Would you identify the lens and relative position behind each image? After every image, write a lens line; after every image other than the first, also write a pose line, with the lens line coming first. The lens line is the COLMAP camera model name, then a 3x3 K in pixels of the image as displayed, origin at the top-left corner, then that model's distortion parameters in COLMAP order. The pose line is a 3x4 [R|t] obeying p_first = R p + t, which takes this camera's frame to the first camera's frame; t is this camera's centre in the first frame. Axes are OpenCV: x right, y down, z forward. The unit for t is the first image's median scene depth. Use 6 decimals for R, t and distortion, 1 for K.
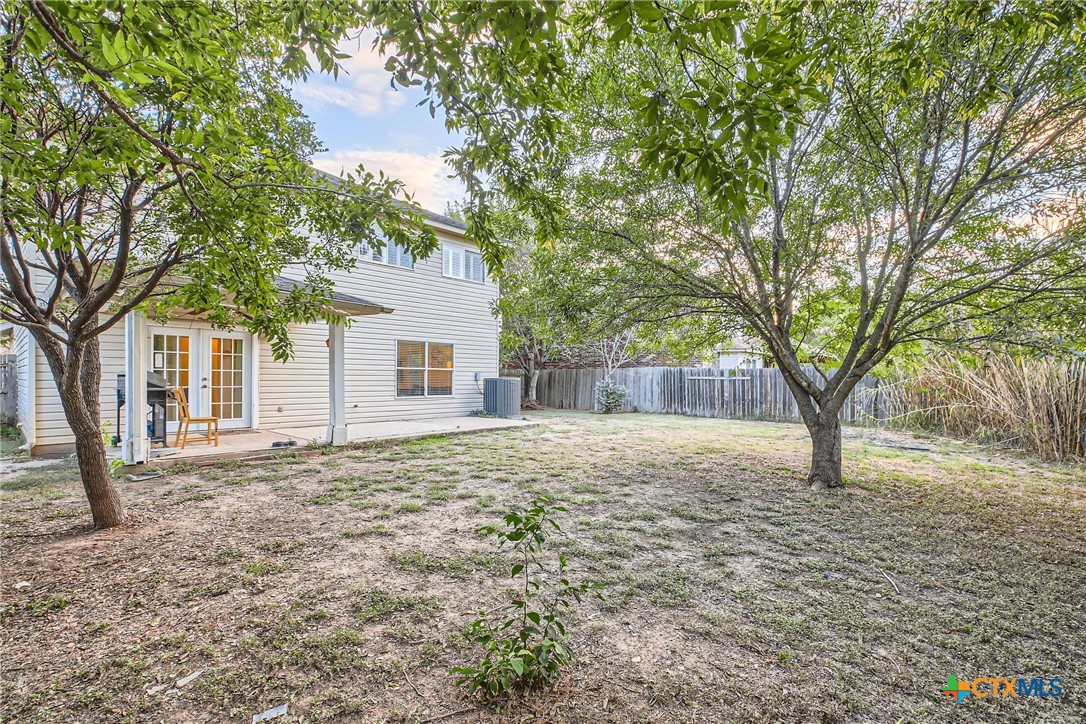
lens RADIAL K [[492.4, 0, 543.0], [0, 492.4, 370.1], [0, 0, 1]] dist [0.007828, 0.001576]
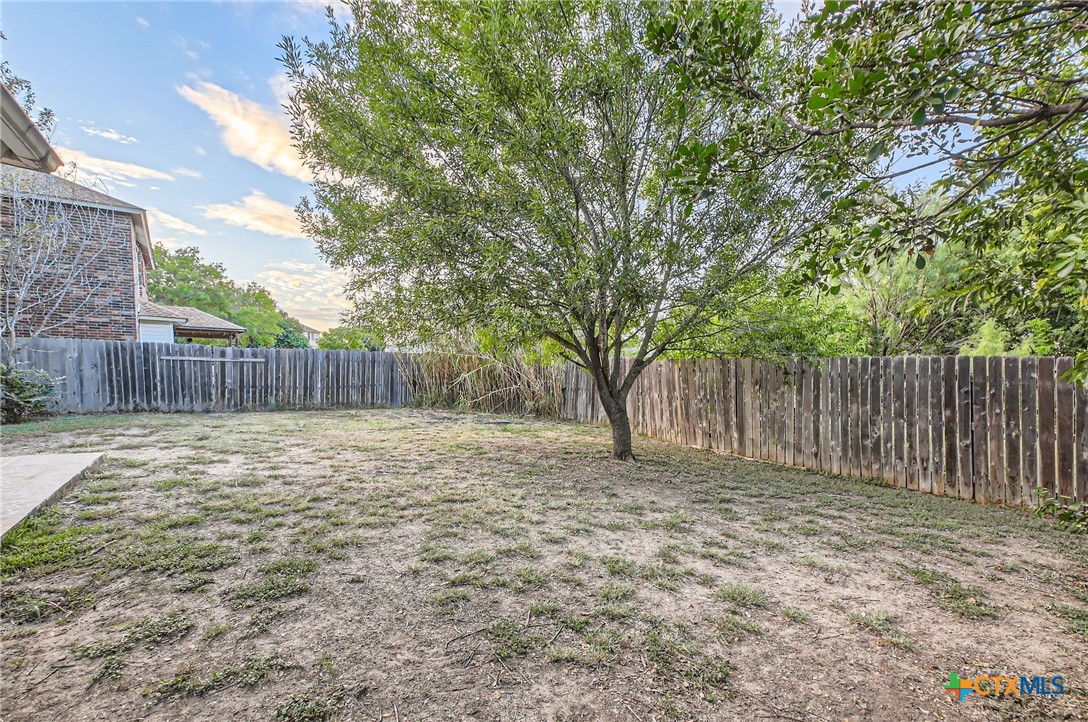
lens RADIAL K [[525.6, 0, 541.2], [0, 525.6, 364.3], [0, 0, 1]] dist [0.002800, 0.001366]
pose [[0.291317, 0.000008, 0.956627, -0.291672], [-0.039192, 0.999161, 0.011926, -0.005626], [-0.955823, -0.040967, 0.291073, 0.309682]]
